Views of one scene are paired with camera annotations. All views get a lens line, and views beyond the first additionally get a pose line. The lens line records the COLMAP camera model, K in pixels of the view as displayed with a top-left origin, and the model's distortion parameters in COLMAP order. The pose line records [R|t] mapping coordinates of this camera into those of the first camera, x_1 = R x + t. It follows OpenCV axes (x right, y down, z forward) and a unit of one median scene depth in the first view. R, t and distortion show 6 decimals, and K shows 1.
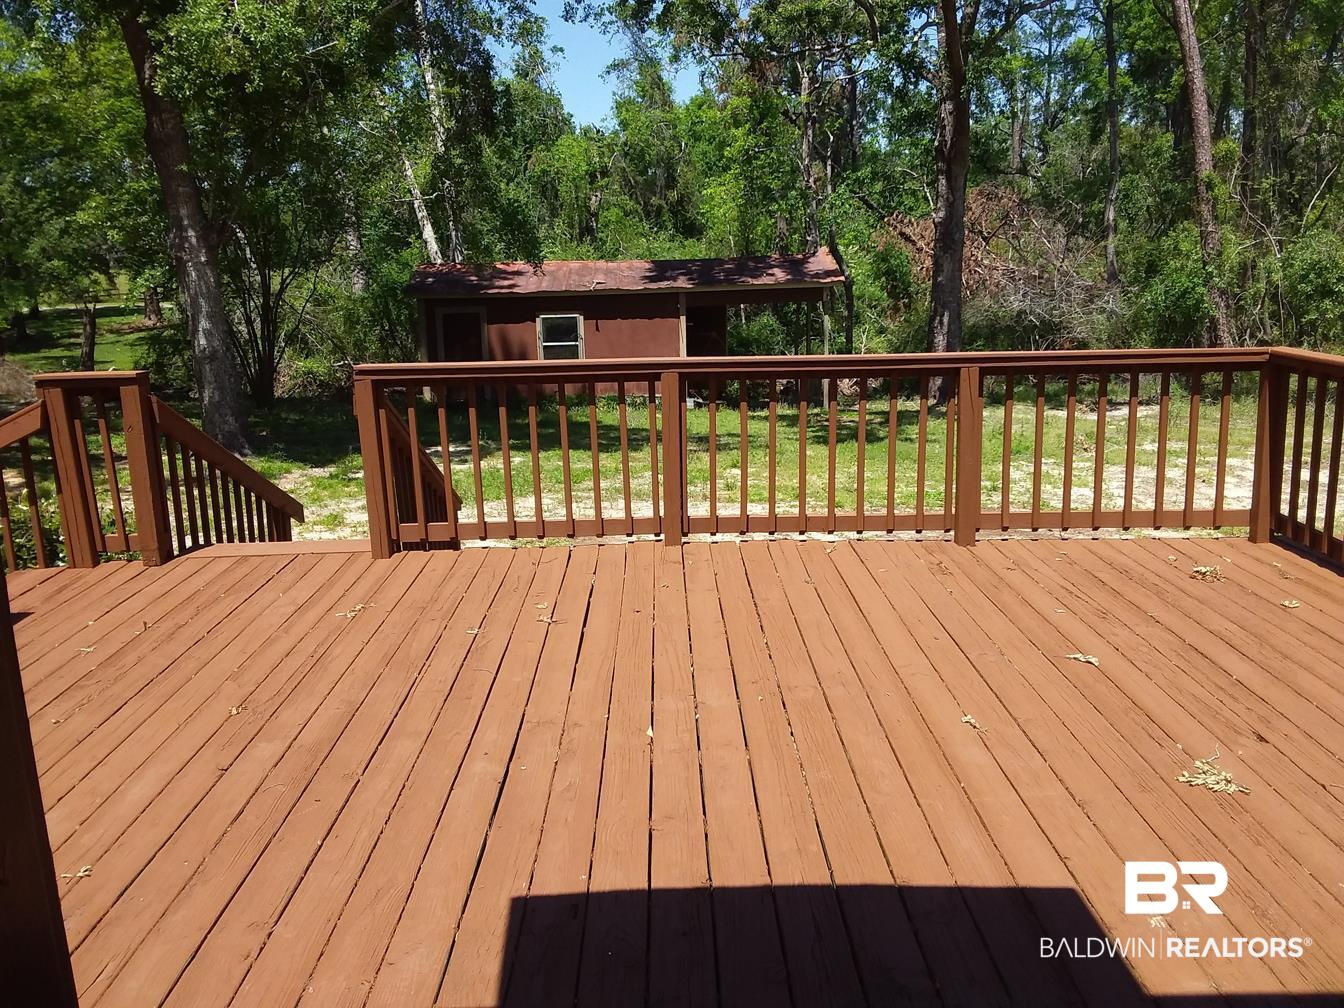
lens RADIAL K [[1087.8, 0, 668.7], [0, 1087.8, 497.8], [0, 0, 1]] dist [0.092584, -0.139338]
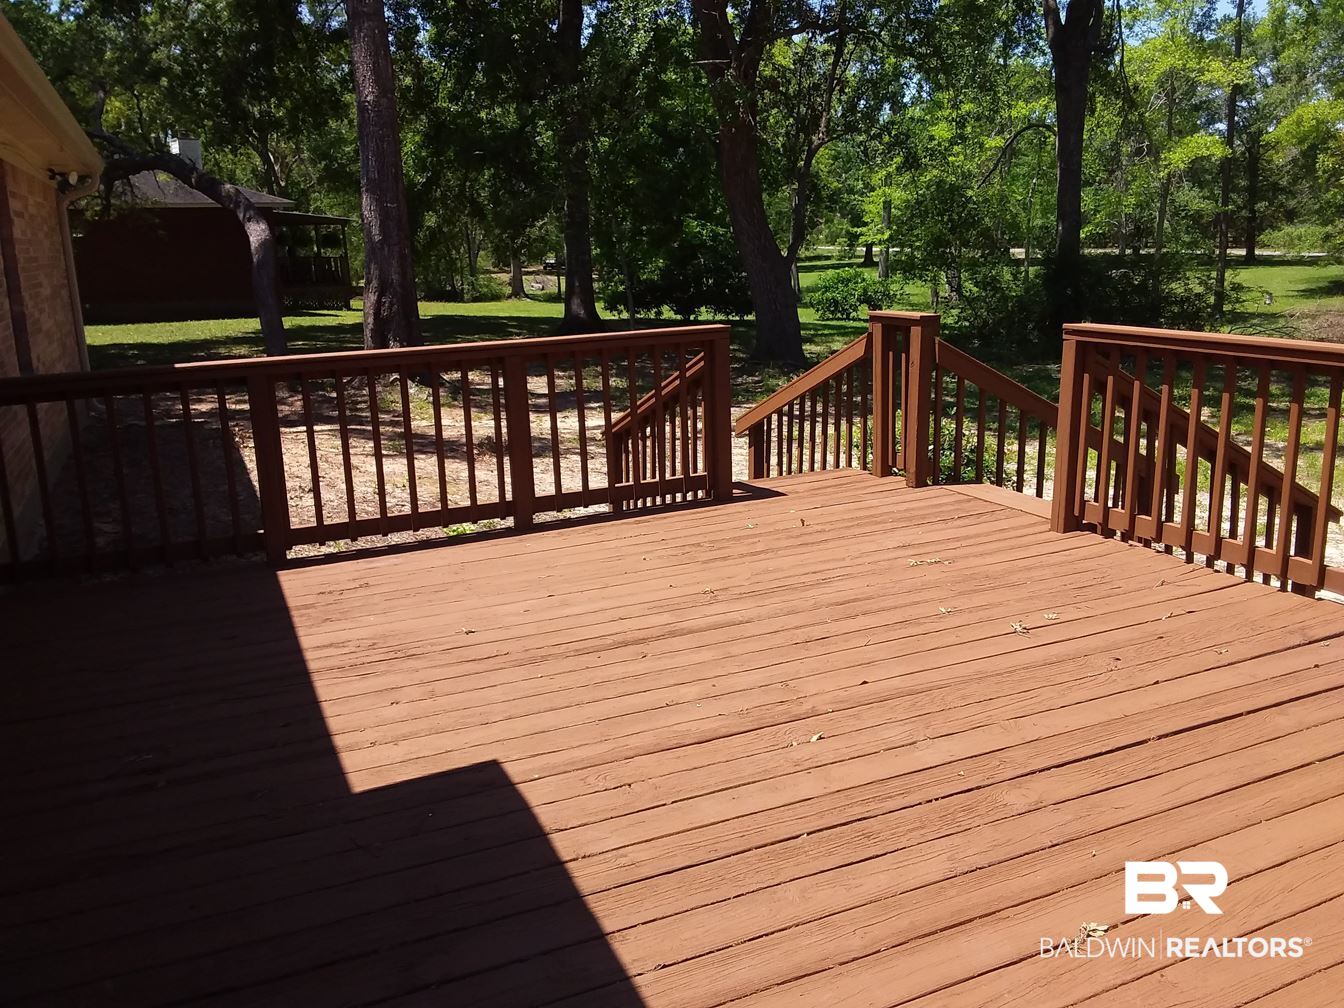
lens RADIAL K [[1087.8, 0, 666.5], [0, 1087.8, 503.6], [0, 0, 1]] dist [0.092584, -0.139338]
pose [[0.391003, 0.230358, -0.891096, 0.574745], [-0.176174, 0.969003, 0.173194, -0.093335], [0.903371, 0.089268, 0.419466, 0.383601]]
